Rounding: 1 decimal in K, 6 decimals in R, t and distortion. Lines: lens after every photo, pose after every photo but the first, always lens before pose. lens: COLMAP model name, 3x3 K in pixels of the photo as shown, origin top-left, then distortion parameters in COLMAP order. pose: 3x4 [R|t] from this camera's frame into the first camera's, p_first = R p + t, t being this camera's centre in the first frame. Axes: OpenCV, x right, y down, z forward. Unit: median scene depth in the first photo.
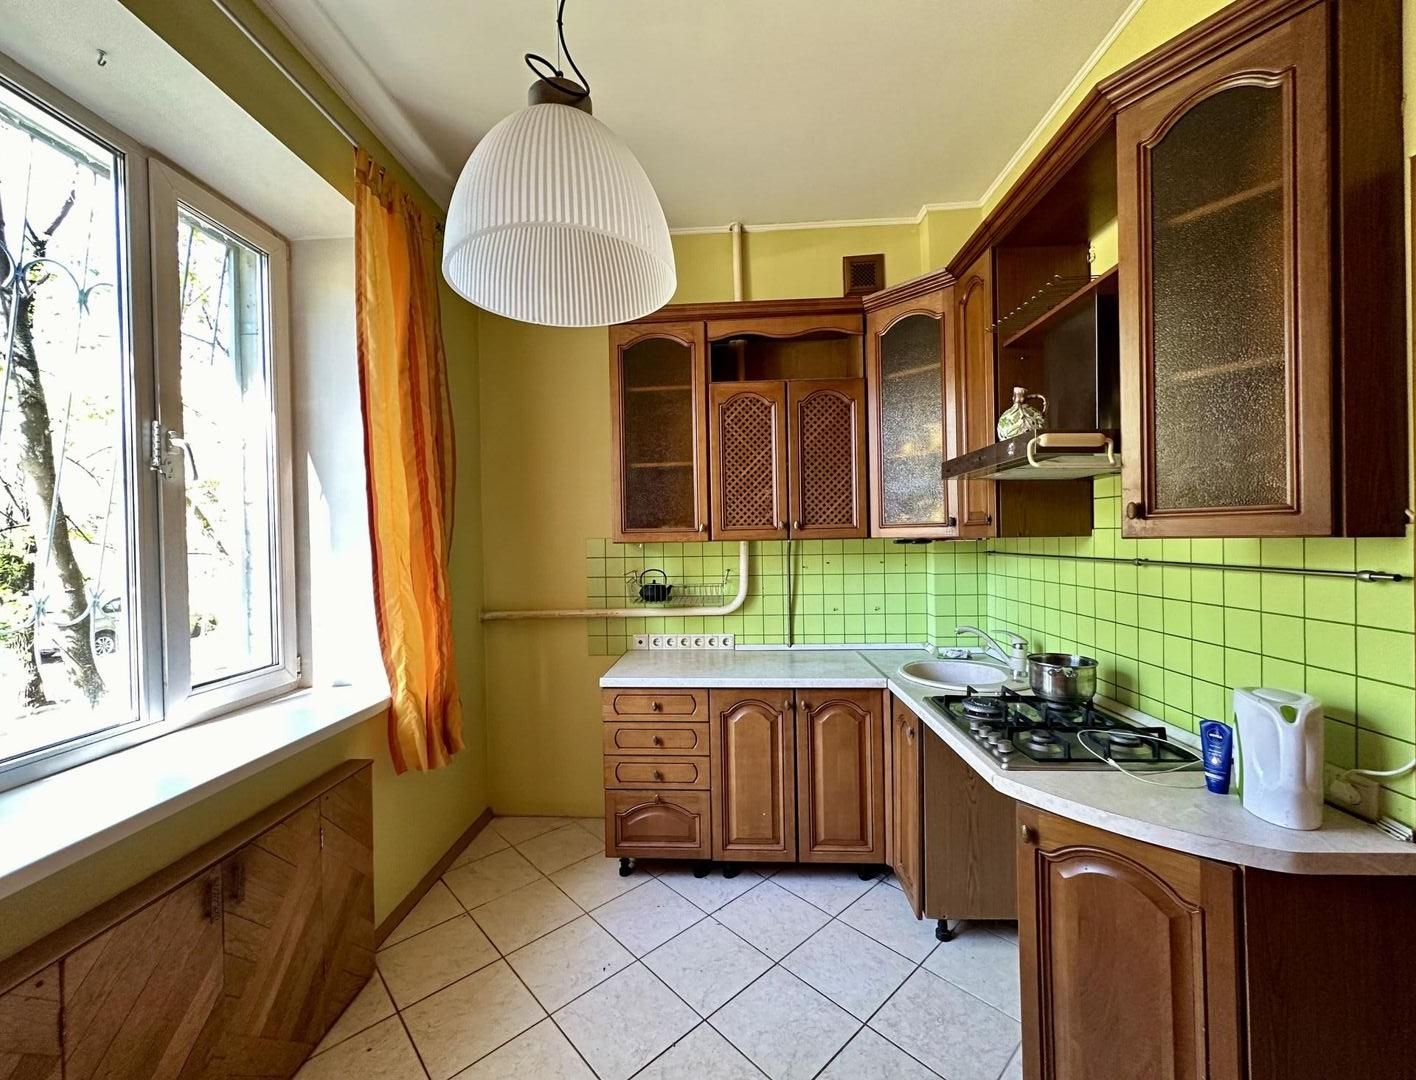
lens RADIAL K [[578.5, 0, 708.0], [0, 578.5, 540.0], [0, 0, 1]] dist [0.000801, 0.000122]
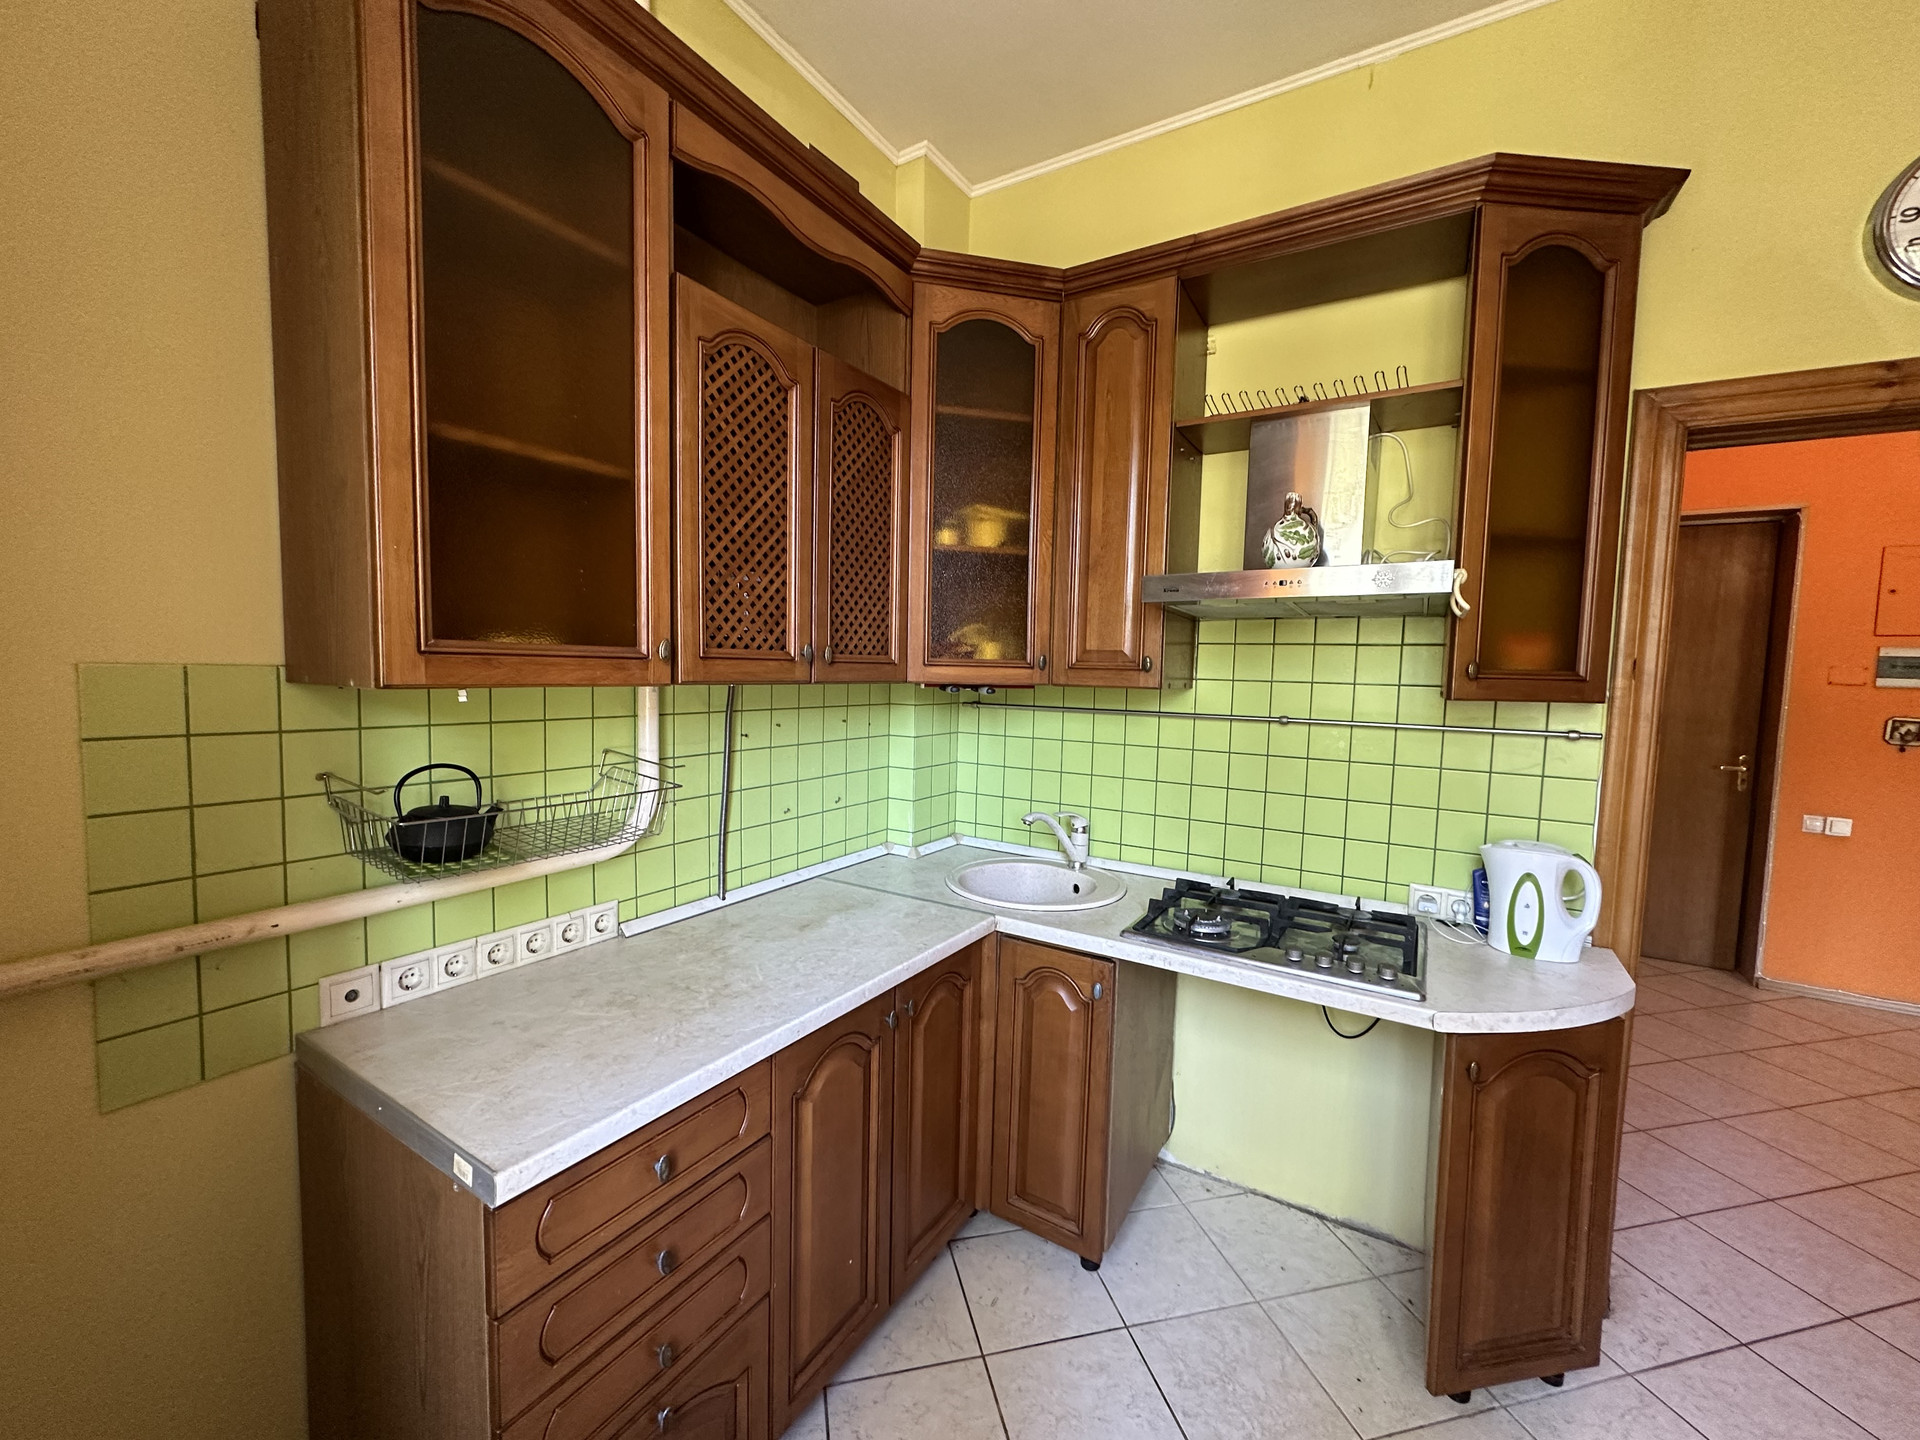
lens RADIAL K [[759.6, 0, 960.0], [0, 759.6, 720.0], [0, 0, 1]] dist [-0.000320, -0.000006]
pose [[0.484608, -0.031224, 0.874174, -0.354515], [-0.027510, 0.998324, 0.050909, -0.005522], [-0.874299, -0.048720, 0.482936, 0.579765]]
